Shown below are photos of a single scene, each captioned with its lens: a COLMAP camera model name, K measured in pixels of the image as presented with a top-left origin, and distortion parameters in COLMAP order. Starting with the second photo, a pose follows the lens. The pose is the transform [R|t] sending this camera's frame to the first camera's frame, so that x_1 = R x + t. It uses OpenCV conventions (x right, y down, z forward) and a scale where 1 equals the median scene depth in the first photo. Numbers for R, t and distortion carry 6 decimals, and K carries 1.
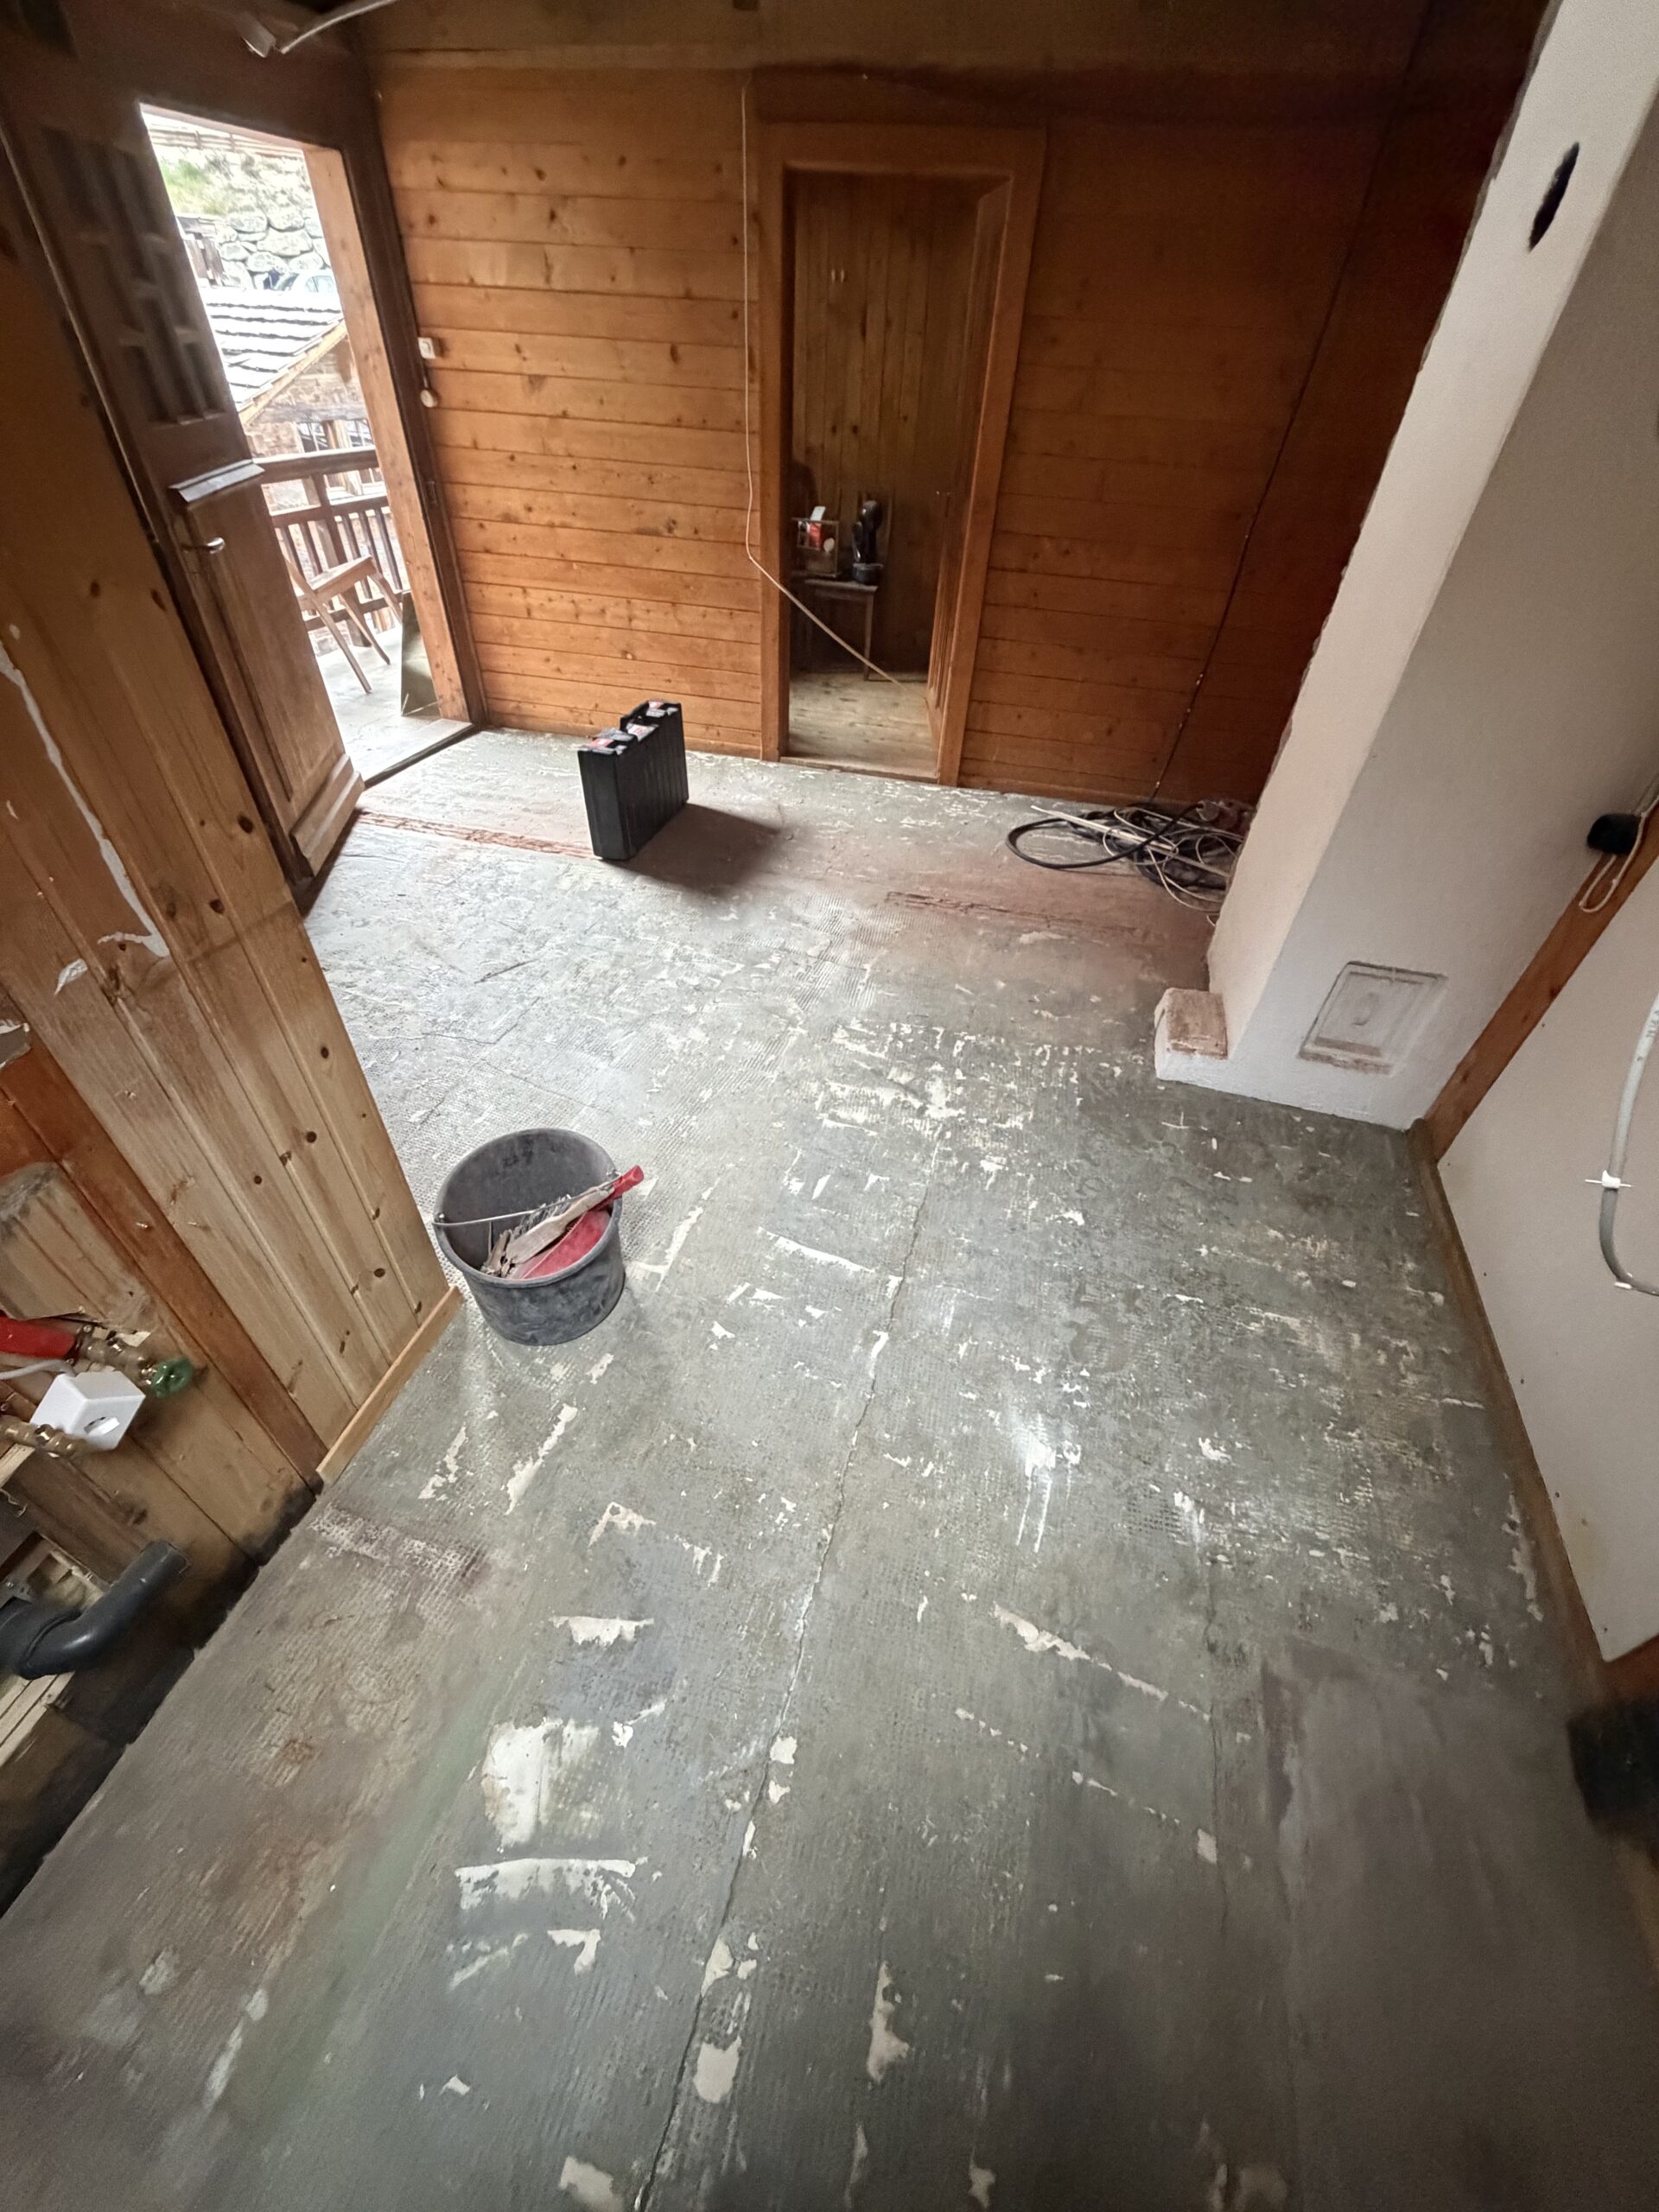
lens RADIAL K [[879.0, 0, 833.4], [0, 879.0, 1102.9], [0, 0, 1]] dist [0.000759, 0.000312]
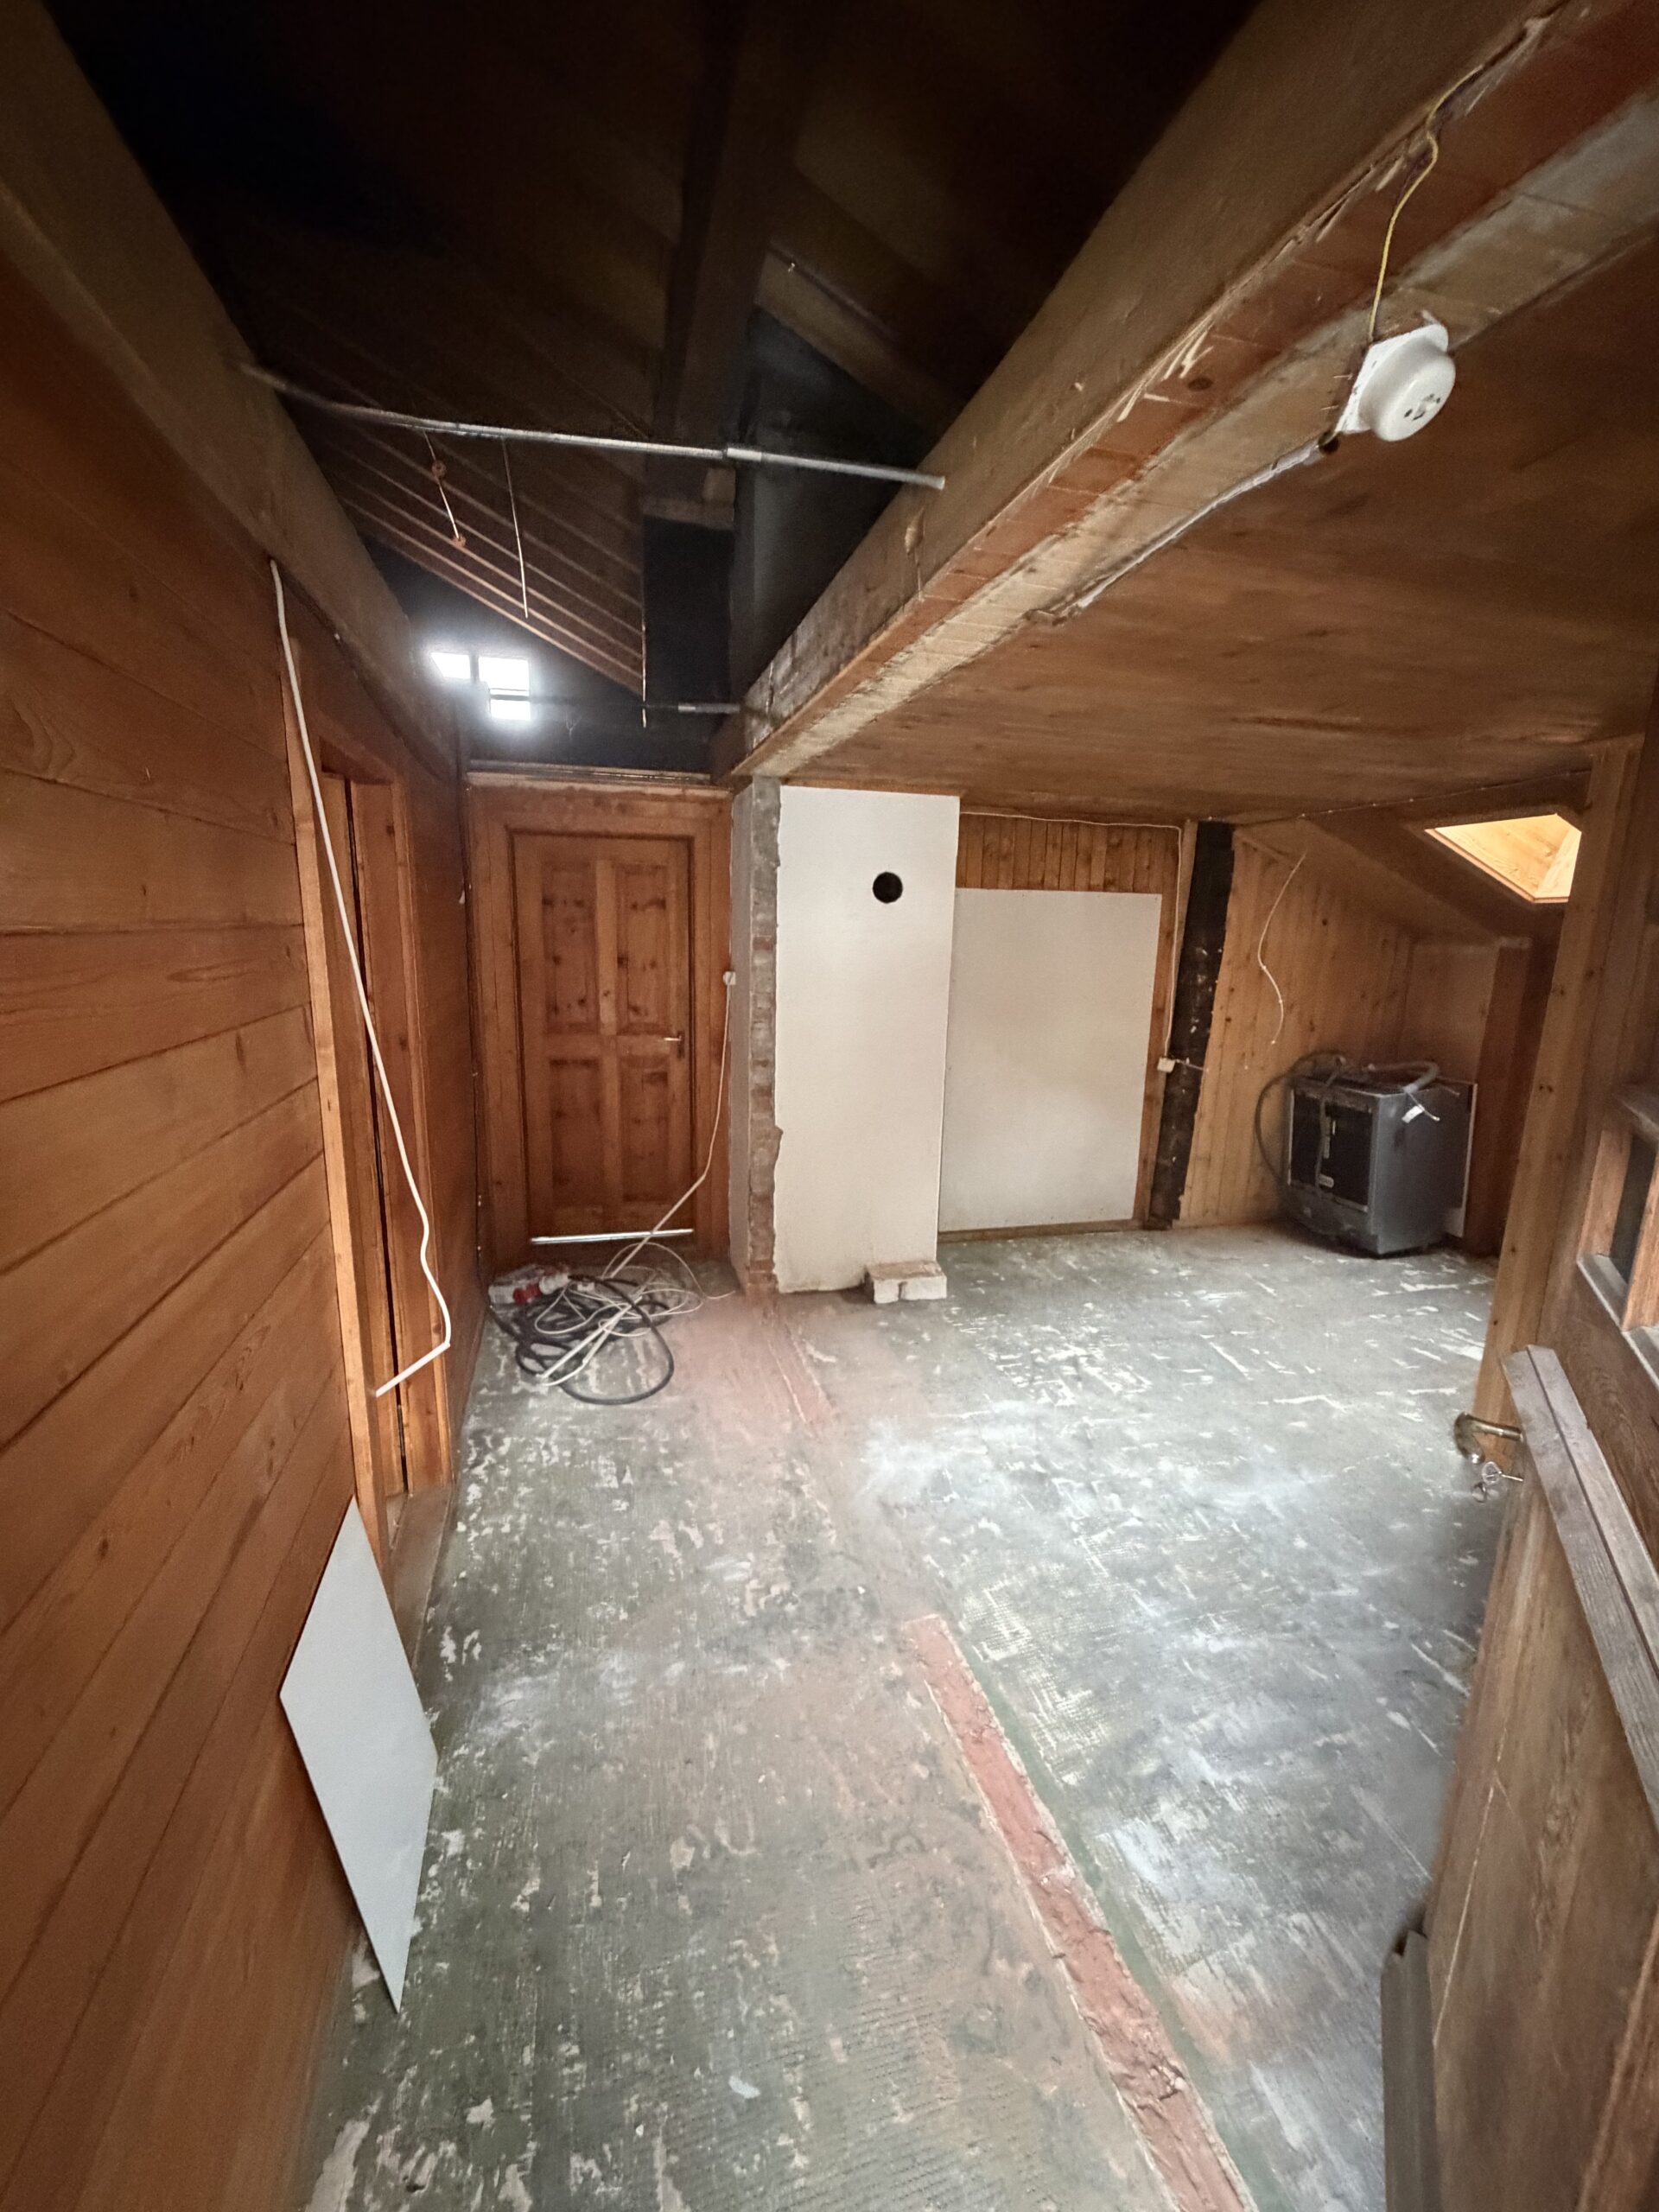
lens RADIAL K [[883.8, 0, 829.5], [0, 883.8, 1106.0], [0, 0, 1]] dist [0.001055, 0.000042]
pose [[-0.488806, -0.231132, 0.841217, -0.801773], [0.546237, 0.670763, 0.501700, -1.197371], [-0.680217, 0.704737, -0.201620, 1.254083]]
